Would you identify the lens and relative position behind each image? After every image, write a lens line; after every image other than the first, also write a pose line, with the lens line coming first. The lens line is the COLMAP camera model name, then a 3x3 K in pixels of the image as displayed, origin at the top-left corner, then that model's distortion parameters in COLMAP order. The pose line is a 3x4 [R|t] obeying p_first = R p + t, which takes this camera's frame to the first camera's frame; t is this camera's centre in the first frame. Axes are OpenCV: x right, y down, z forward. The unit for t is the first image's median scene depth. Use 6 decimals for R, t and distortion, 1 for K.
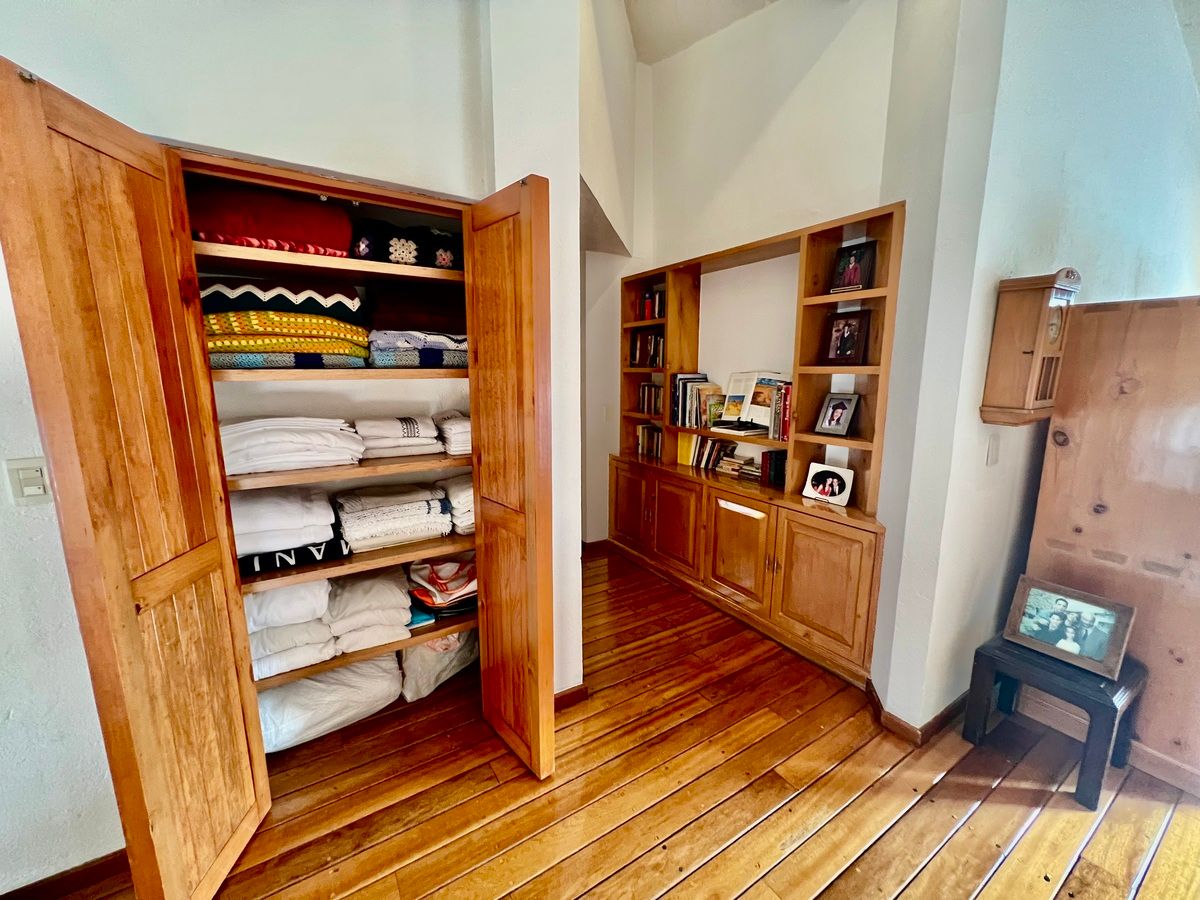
lens RADIAL K [[480.5, 0, 601.3], [0, 480.5, 453.6], [0, 0, 1]] dist [-0.004111, 0.001039]
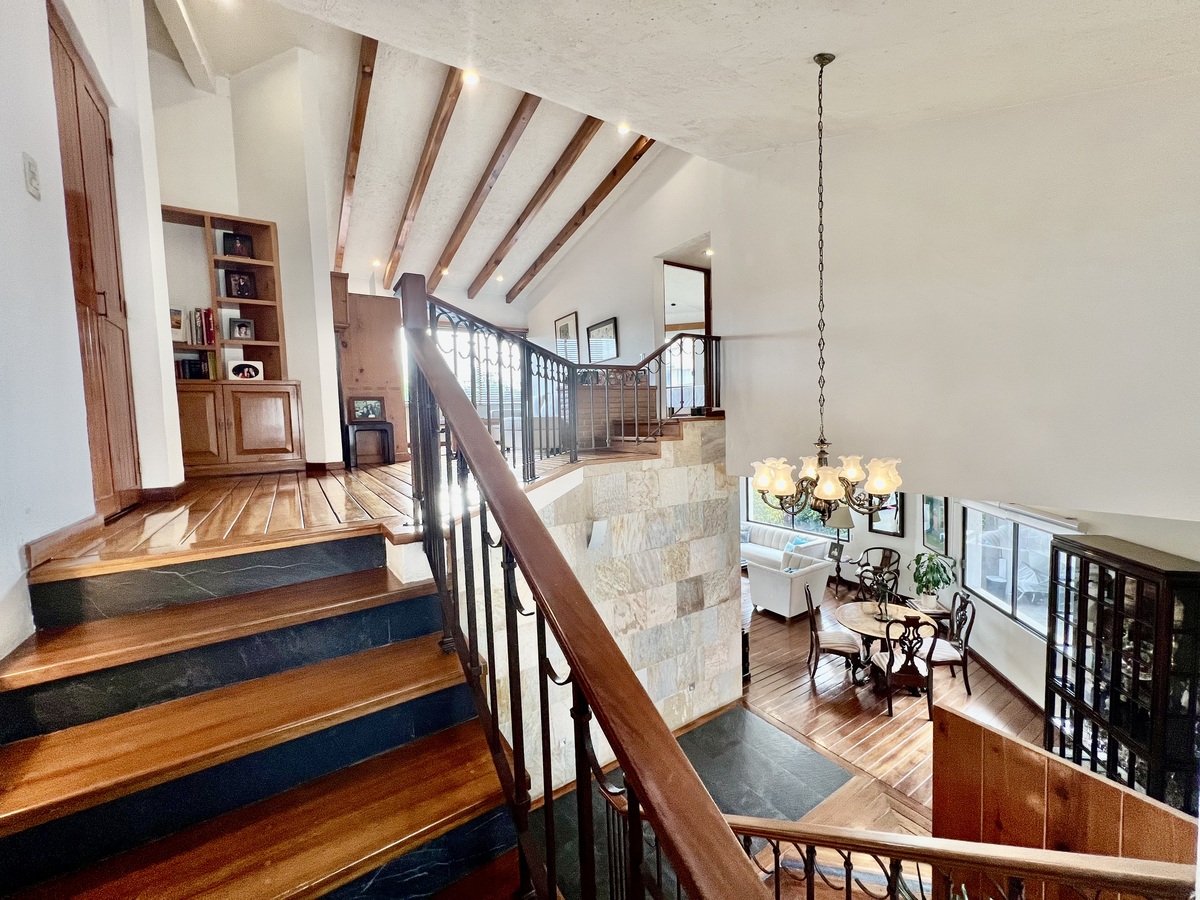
lens RADIAL K [[480.5, 0, 601.6], [0, 480.5, 450.0], [0, 0, 1]] dist [-0.004111, 0.001039]
pose [[-0.003936, -0.062425, 0.998042, -1.387143], [0.208310, 0.976104, 0.061874, 0.551362], [-0.978055, 0.208146, 0.009162, -0.198980]]
